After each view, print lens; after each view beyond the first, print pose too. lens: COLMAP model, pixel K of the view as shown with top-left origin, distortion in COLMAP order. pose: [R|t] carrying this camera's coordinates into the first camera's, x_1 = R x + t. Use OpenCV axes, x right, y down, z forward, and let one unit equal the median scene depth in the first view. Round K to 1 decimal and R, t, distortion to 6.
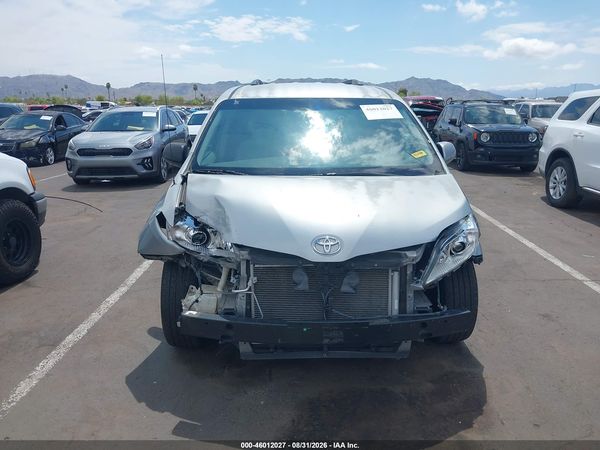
lens RADIAL K [[475.5, 0, 305.2], [0, 475.5, 215.3], [0, 0, 1]] dist [0.017474, -0.036084]
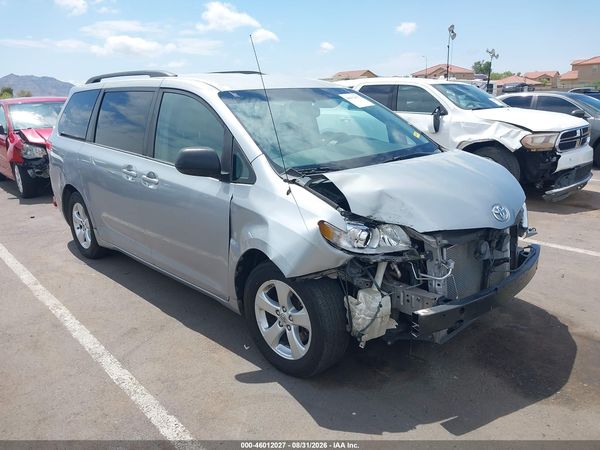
lens RADIAL K [[475.5, 0, 301.4], [0, 475.5, 225.2], [0, 0, 1]] dist [0.017474, -0.036084]
pose [[0.737315, -0.196629, 0.646300, -0.762877], [0.180970, 0.979226, 0.091463, -0.072513], [-0.650858, 0.049524, 0.757582, 0.332255]]
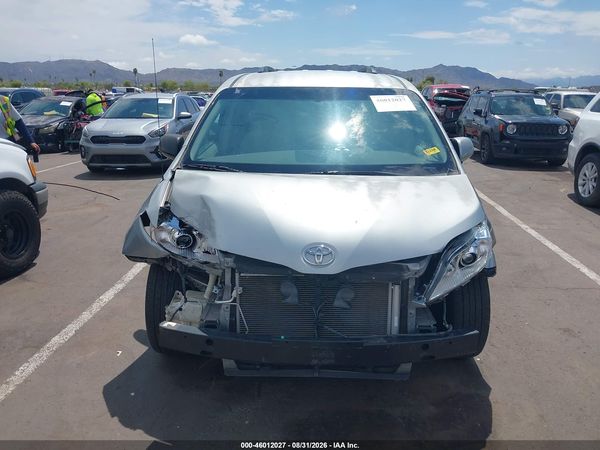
lens RADIAL K [[475.5, 0, 305.4], [0, 475.5, 222.5], [0, 0, 1]] dist [0.017474, -0.036084]
pose [[0.998766, 0.021183, -0.044923, 0.045159], [-0.019398, 0.999019, 0.039820, -0.025420], [0.045722, -0.038900, 0.998197, 0.080796]]
